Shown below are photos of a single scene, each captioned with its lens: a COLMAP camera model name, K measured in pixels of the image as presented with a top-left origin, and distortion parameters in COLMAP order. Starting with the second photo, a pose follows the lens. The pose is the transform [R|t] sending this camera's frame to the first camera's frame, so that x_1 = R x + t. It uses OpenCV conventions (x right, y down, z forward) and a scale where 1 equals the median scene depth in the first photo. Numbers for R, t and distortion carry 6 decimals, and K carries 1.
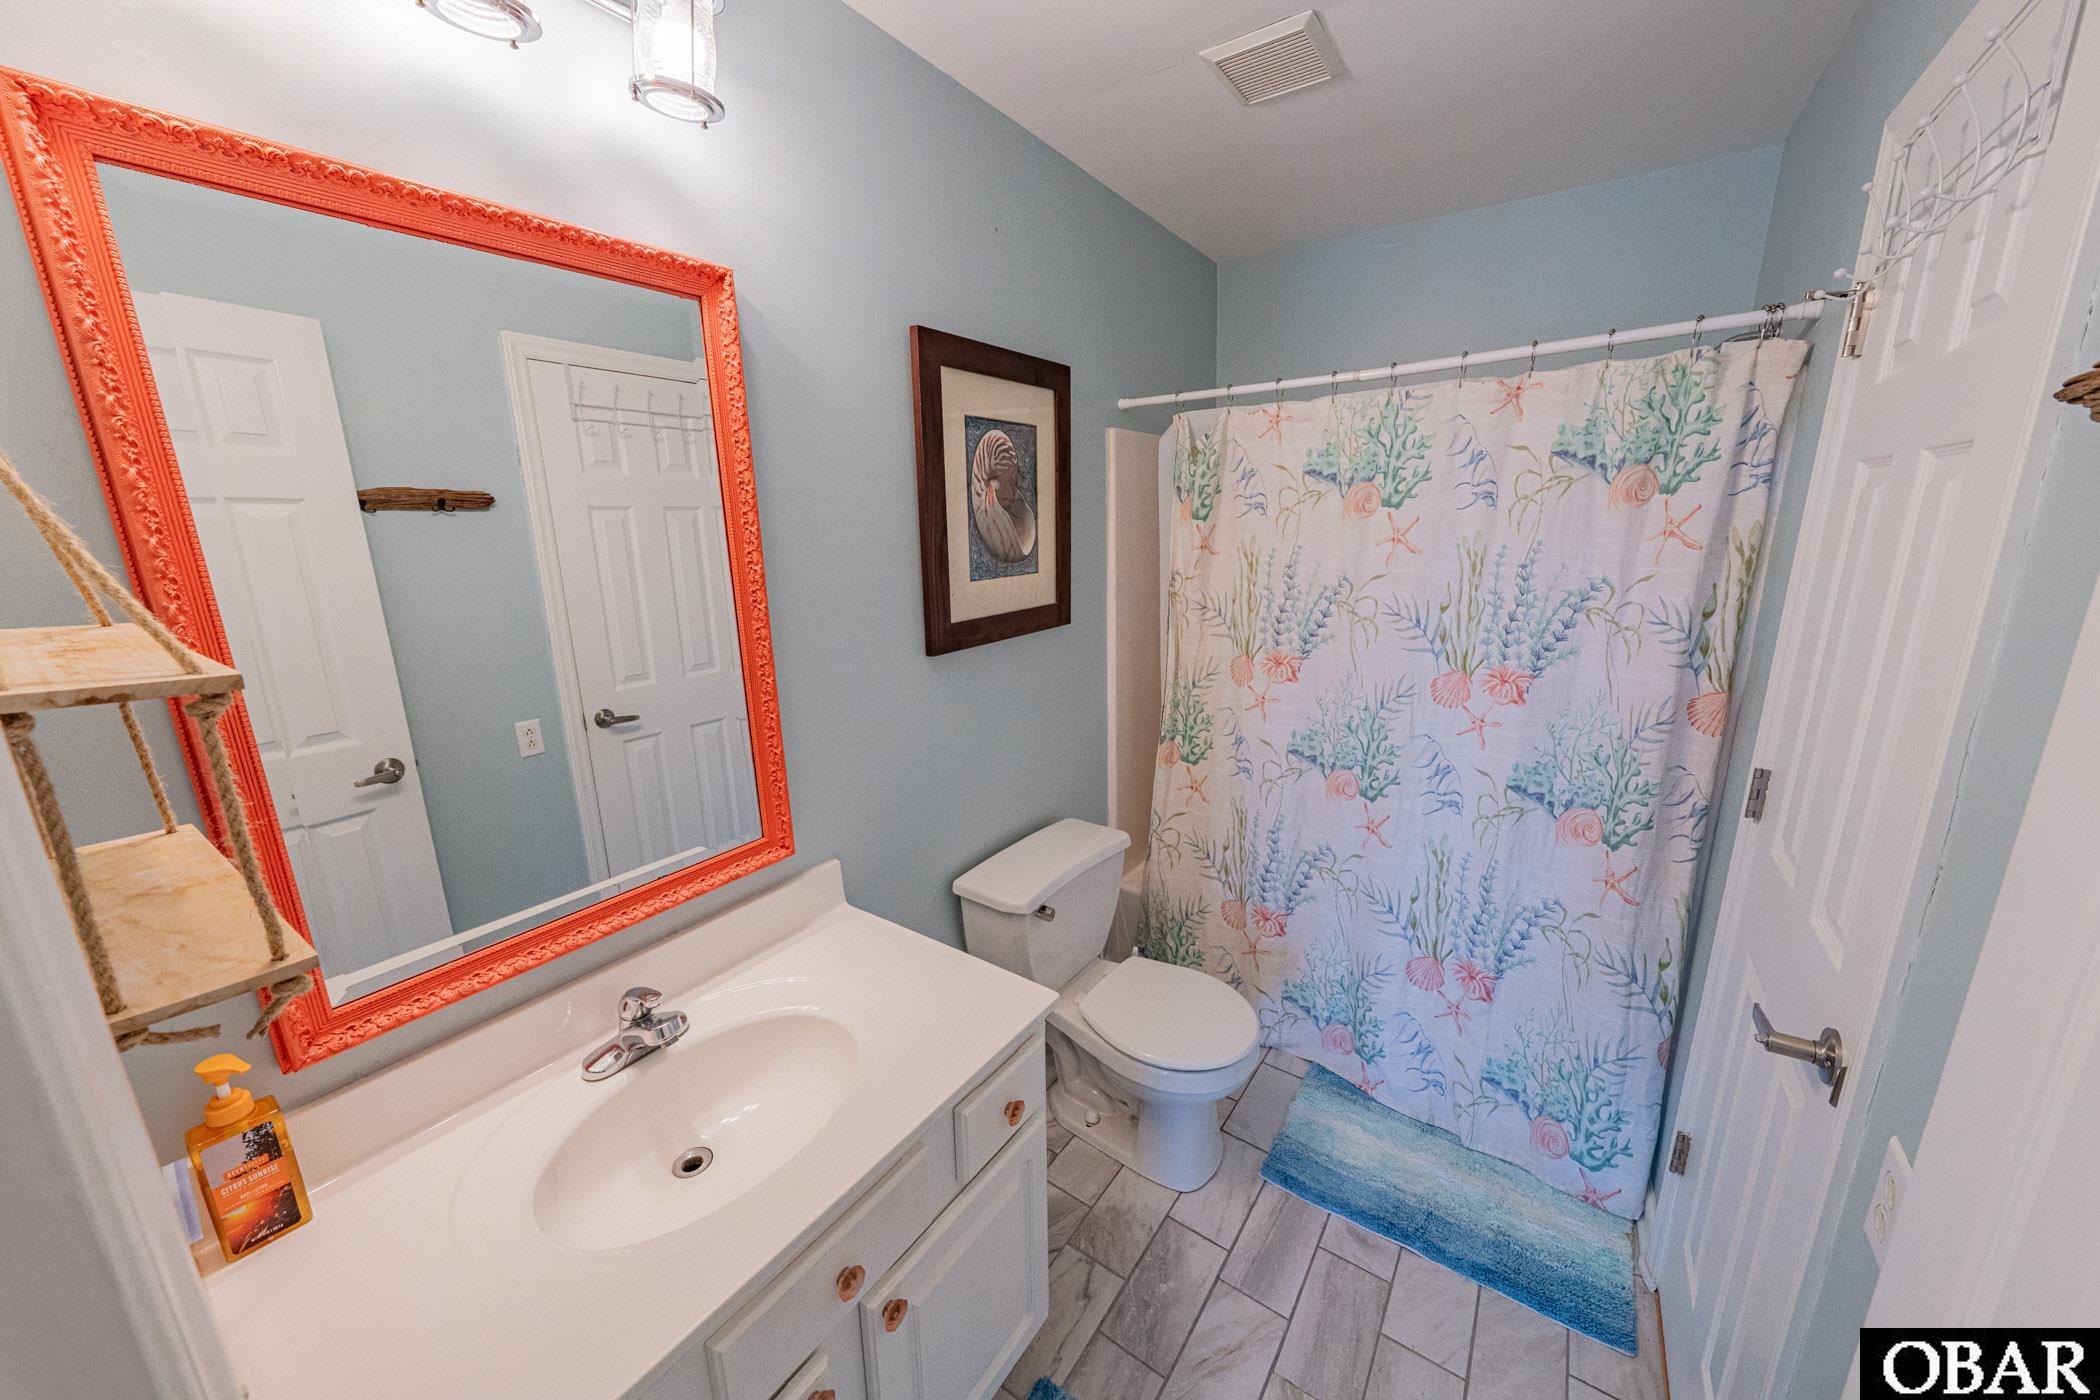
lens RADIAL K [[750.8, 0, 1050.0], [0, 750.8, 700.0], [0, 0, 1]] dist [-0.000370, 0.000020]
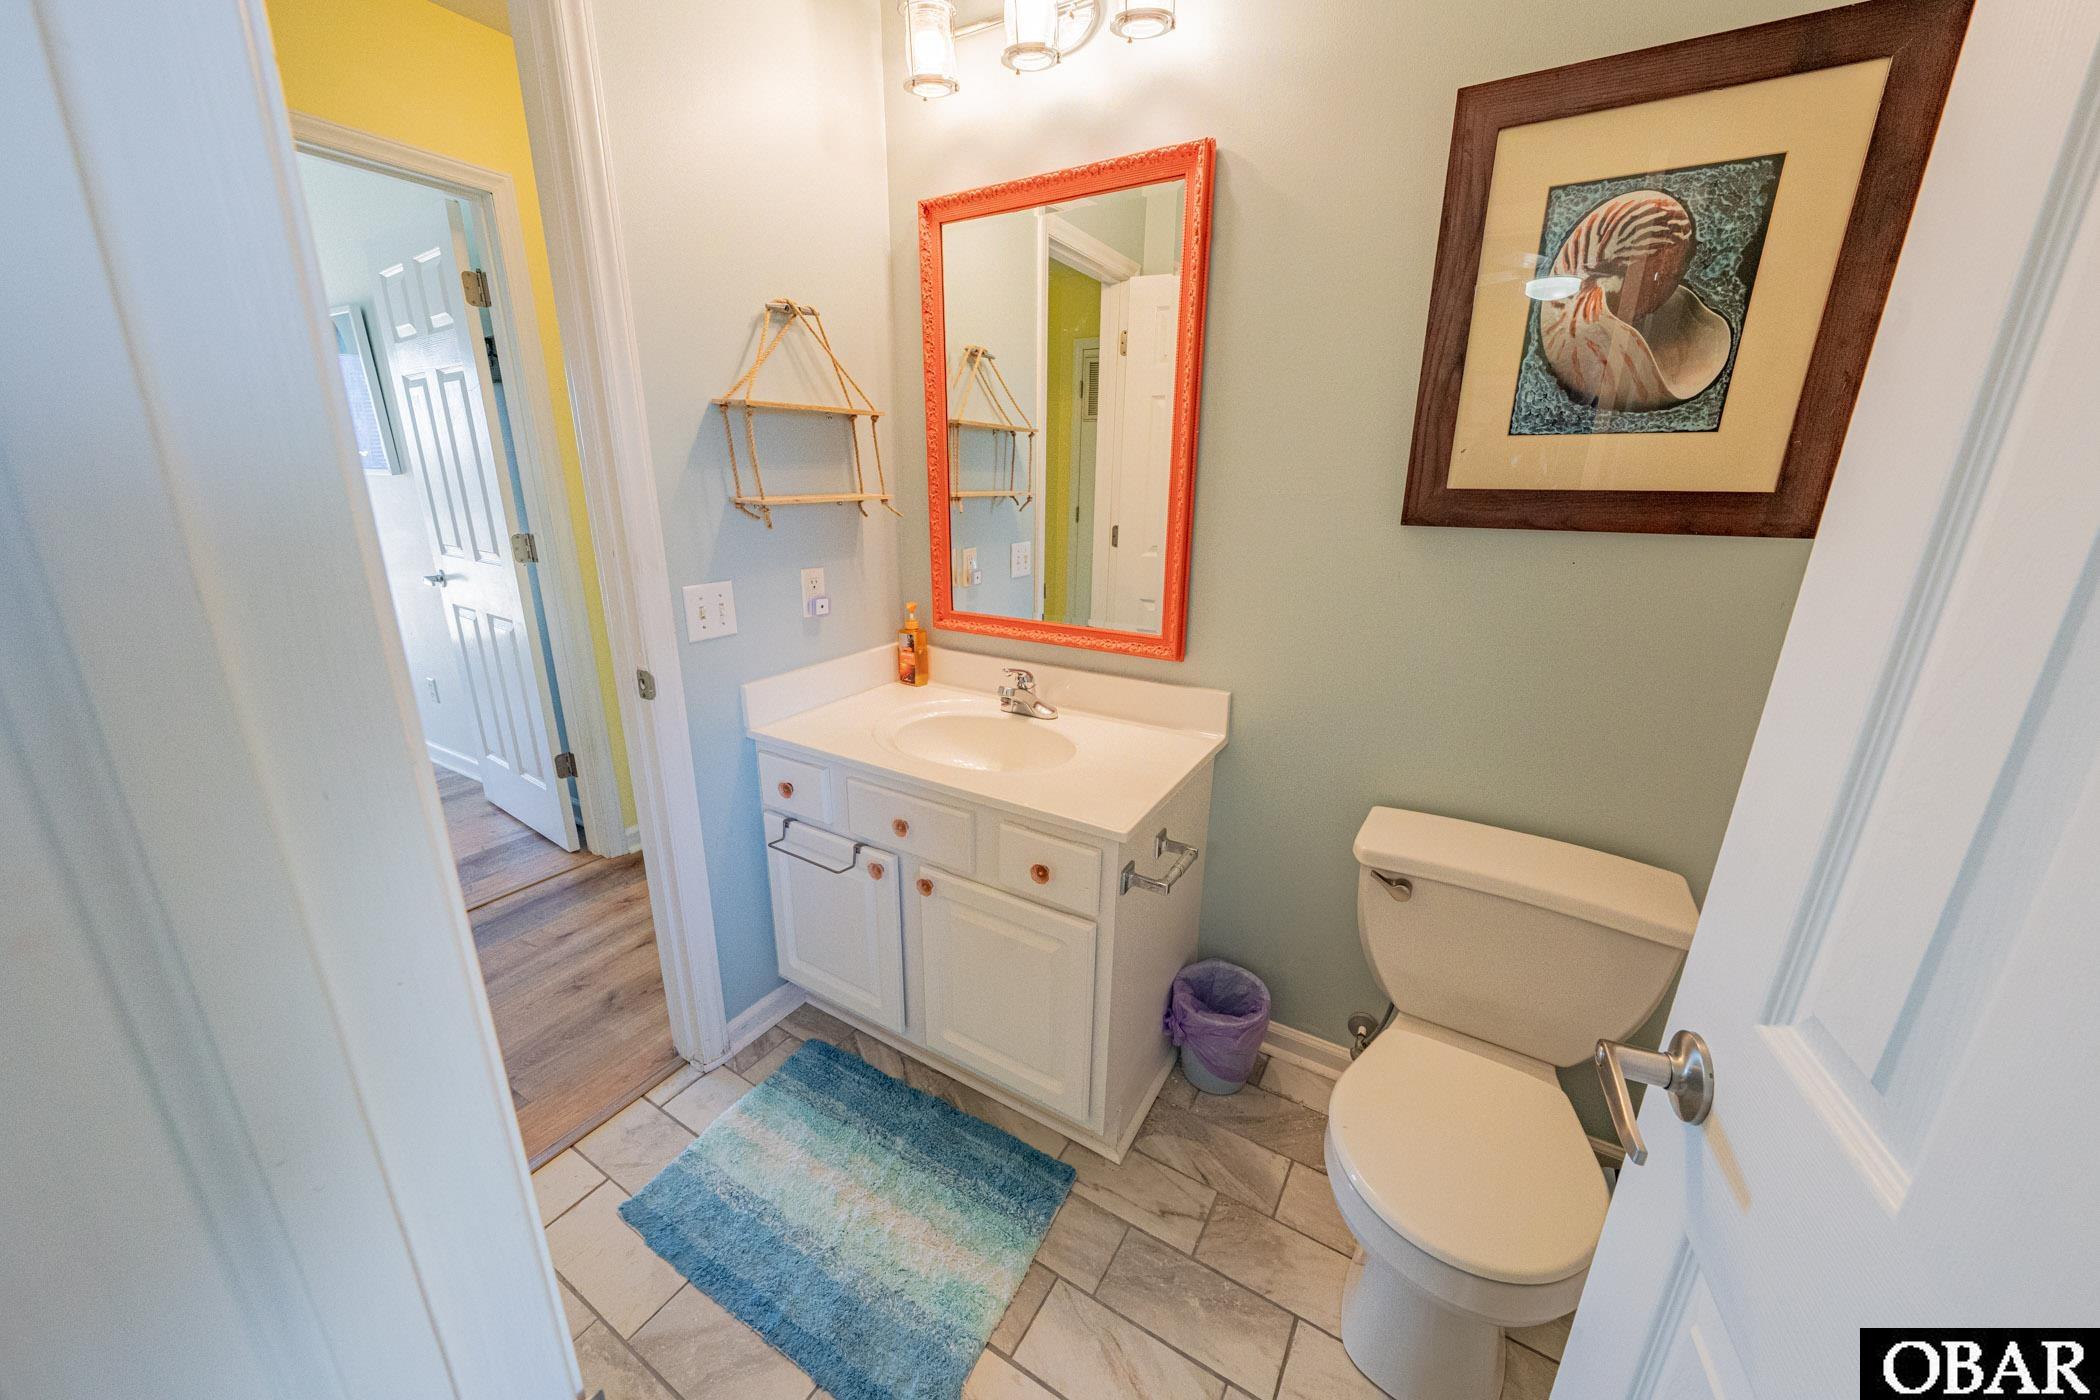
lens RADIAL K [[765.9, 0, 1050.0], [0, 765.9, 700.0], [0, 0, 1]] dist [-0.001077, -0.000056]
pose [[0.067893, 0.301504, -0.951045, 0.682367], [-0.242931, 0.929550, 0.277348, -0.018099], [0.967665, 0.212208, 0.136354, 0.552712]]
